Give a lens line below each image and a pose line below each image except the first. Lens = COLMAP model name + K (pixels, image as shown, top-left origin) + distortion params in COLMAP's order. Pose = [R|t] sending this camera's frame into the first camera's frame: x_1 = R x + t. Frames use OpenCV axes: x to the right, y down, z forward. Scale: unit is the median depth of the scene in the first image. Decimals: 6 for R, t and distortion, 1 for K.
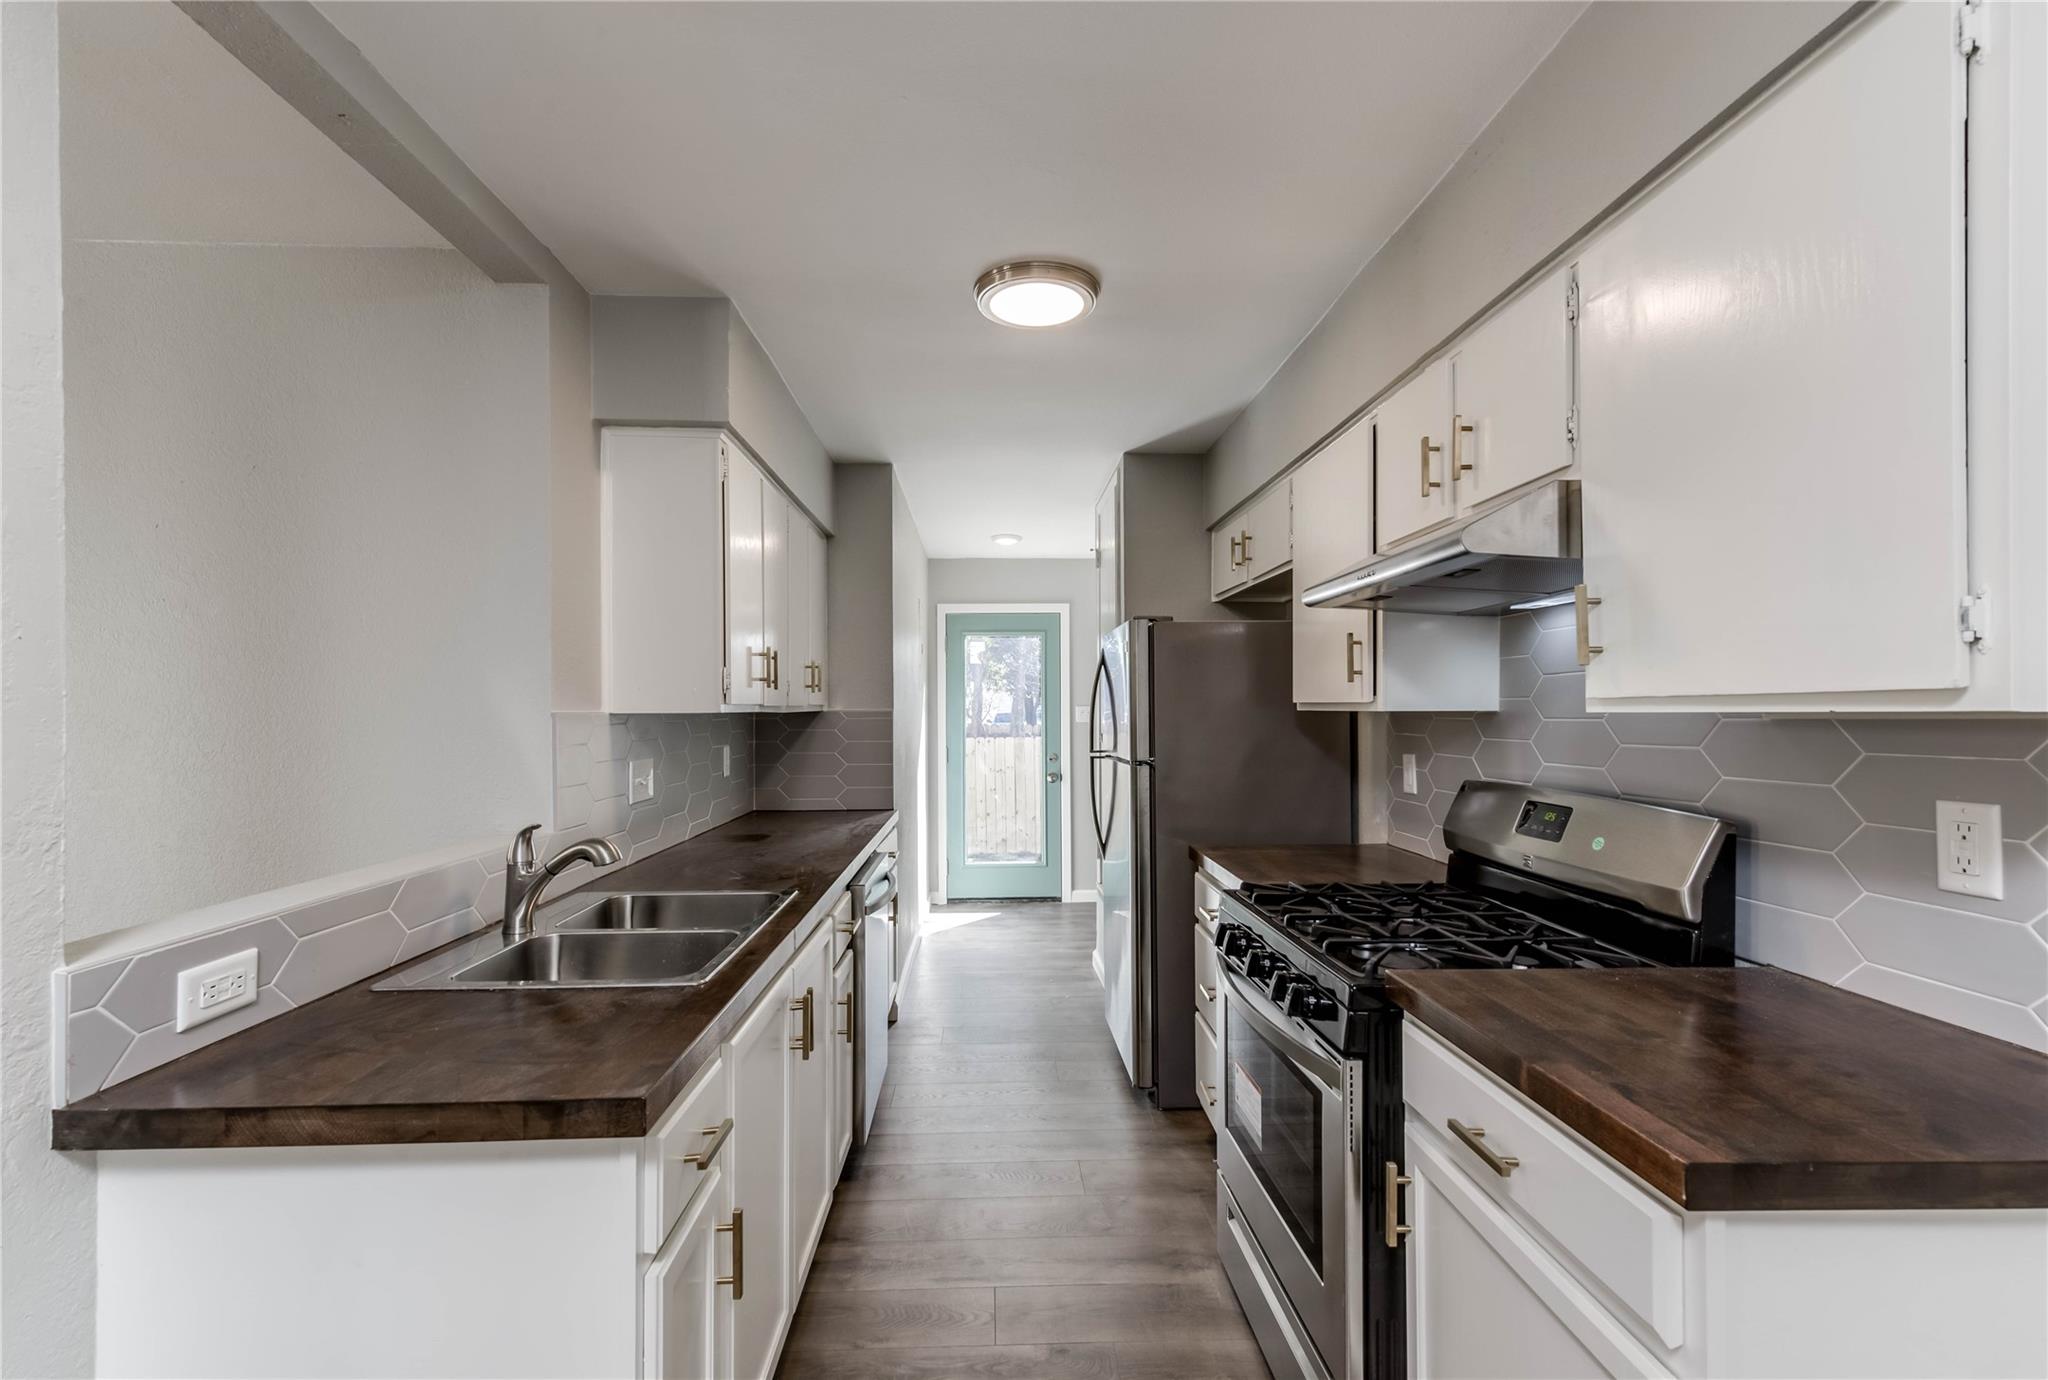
lens RADIAL K [[897.6, 0, 1019.2], [0, 897.6, 701.6], [0, 0, 1]] dist [-0.002862, -0.000666]
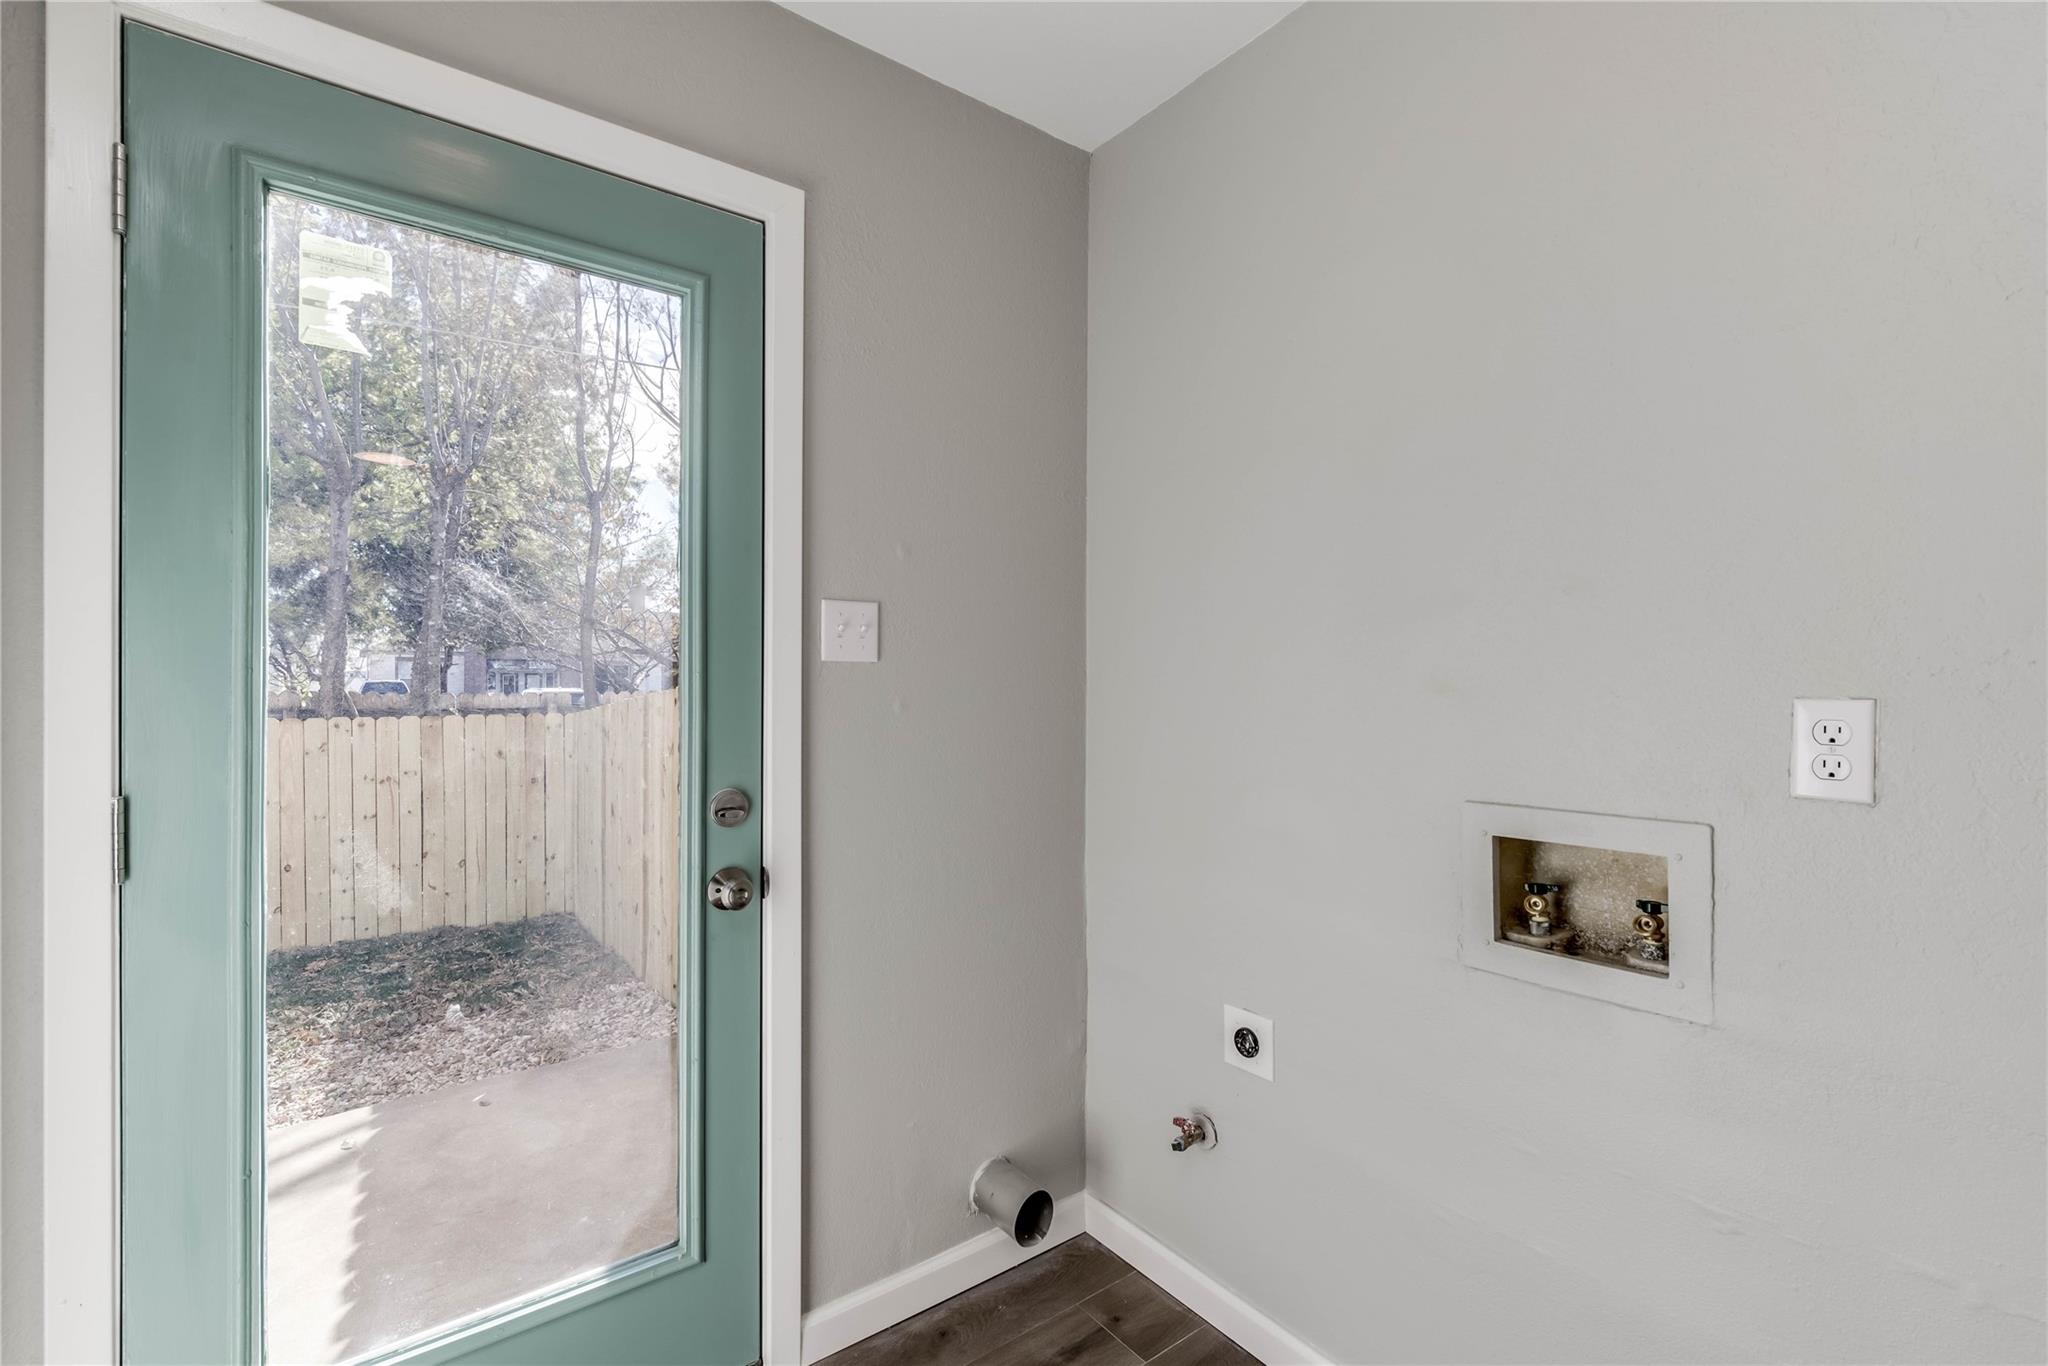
lens RADIAL K [[897.7, 0, 1022.5], [0, 897.7, 687.2], [0, 0, 1]] dist [-0.003243, -0.001712]
pose [[0.819768, 0.008057, 0.572639, -0.037229], [-0.014814, 0.999865, 0.007139, 0.027617], [-0.572504, -0.014335, 0.819776, 0.754825]]
